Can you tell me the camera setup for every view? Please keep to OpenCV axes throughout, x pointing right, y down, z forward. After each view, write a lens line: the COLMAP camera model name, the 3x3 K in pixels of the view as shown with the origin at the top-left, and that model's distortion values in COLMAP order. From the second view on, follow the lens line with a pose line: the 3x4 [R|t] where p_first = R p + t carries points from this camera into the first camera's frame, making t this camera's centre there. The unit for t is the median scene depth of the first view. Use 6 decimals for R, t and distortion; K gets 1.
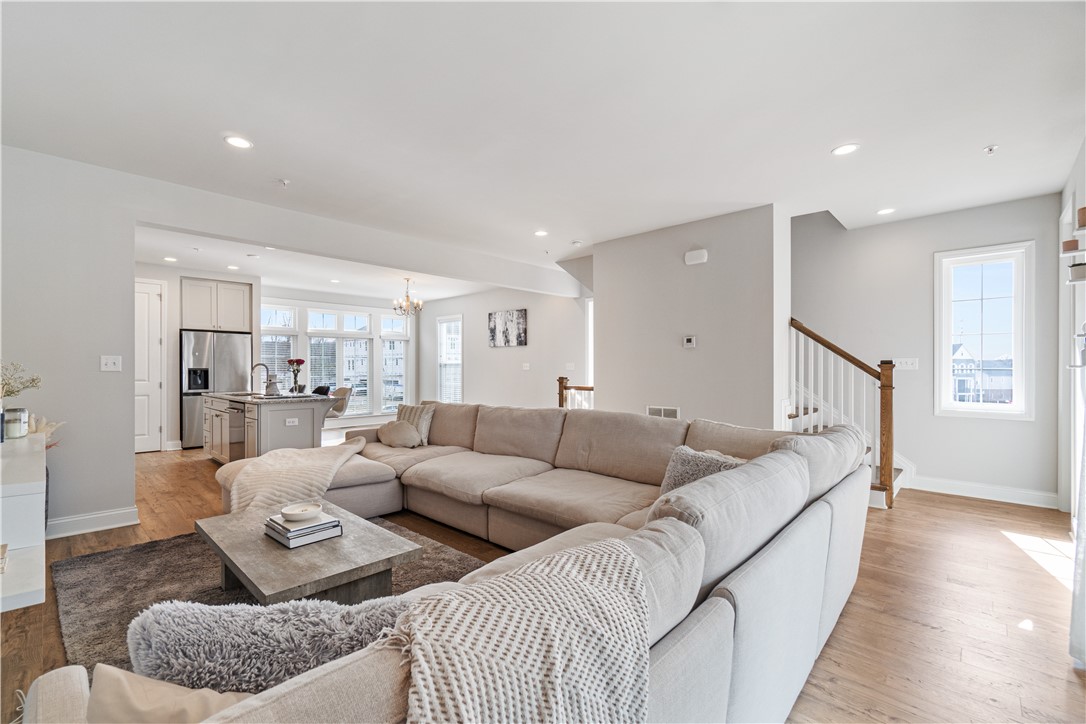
lens RADIAL K [[472.2, 0, 535.4], [0, 472.2, 370.1], [0, 0, 1]] dist [-0.001253, -0.001077]
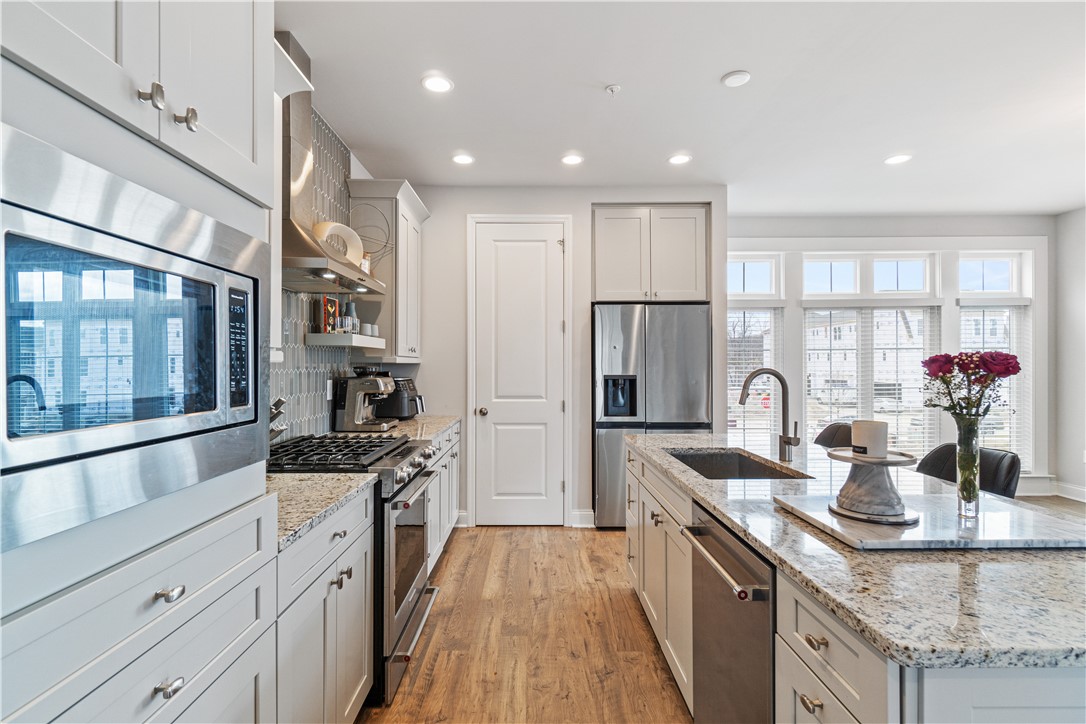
lens RADIAL K [[513.9, 0, 540.8], [0, 513.9, 366.4], [0, 0, 1]] dist [-0.000353, -0.000354]
pose [[0.698451, -0.002005, -0.715655, -0.355759], [0.003296, 0.999994, 0.000414, -0.013252], [0.715650, -0.002648, 0.698454, 0.520458]]
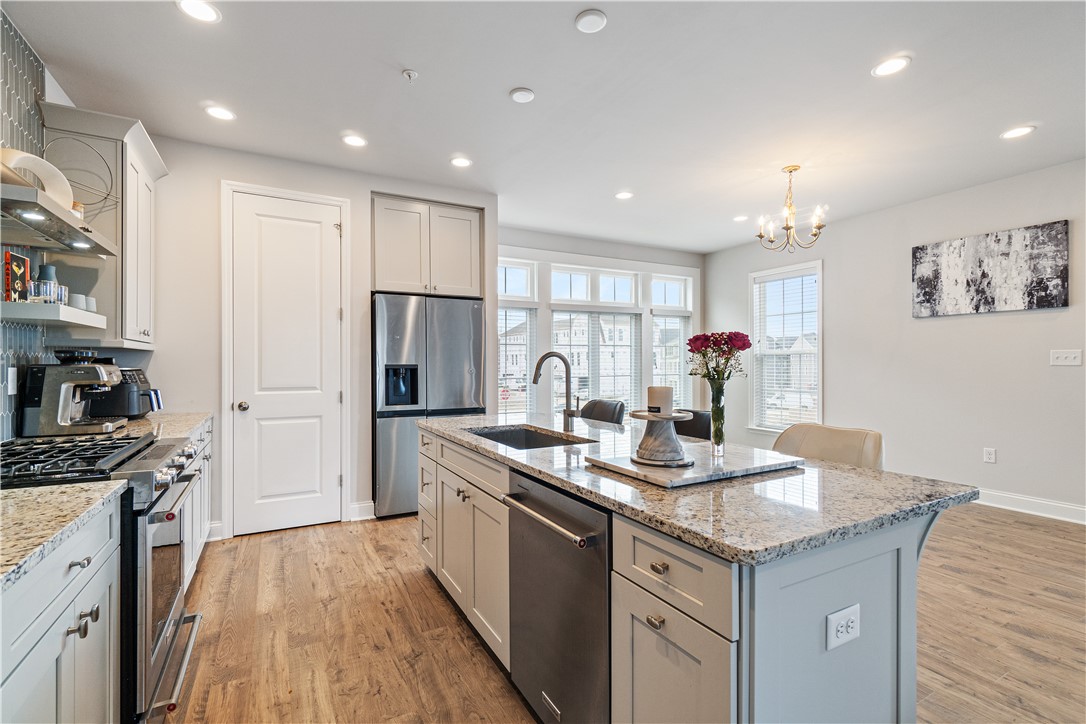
lens RADIAL K [[477.7, 0, 536.5], [0, 477.7, 365.3], [0, 0, 1]] dist [-0.002677, -0.001387]
pose [[0.951413, -0.002233, -0.307910, -0.389419], [0.003525, 0.999987, 0.003639, -0.004107], [0.307898, -0.004548, 0.951409, 0.516264]]
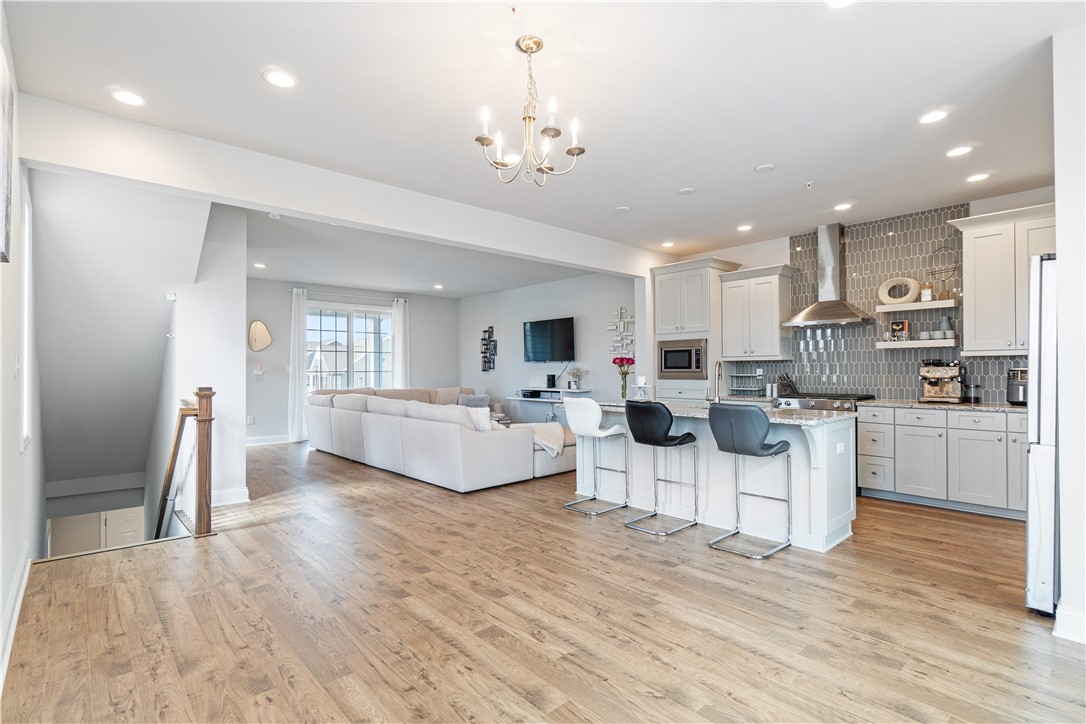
lens RADIAL K [[513.9, 0, 535.6], [0, 513.9, 376.7], [0, 0, 1]] dist [-0.000353, -0.000354]
pose [[-0.996923, 0.001790, 0.078370, -0.317236], [0.003082, 0.999861, 0.016367, -0.004547], [-0.078329, 0.016558, -0.996790, 1.384830]]
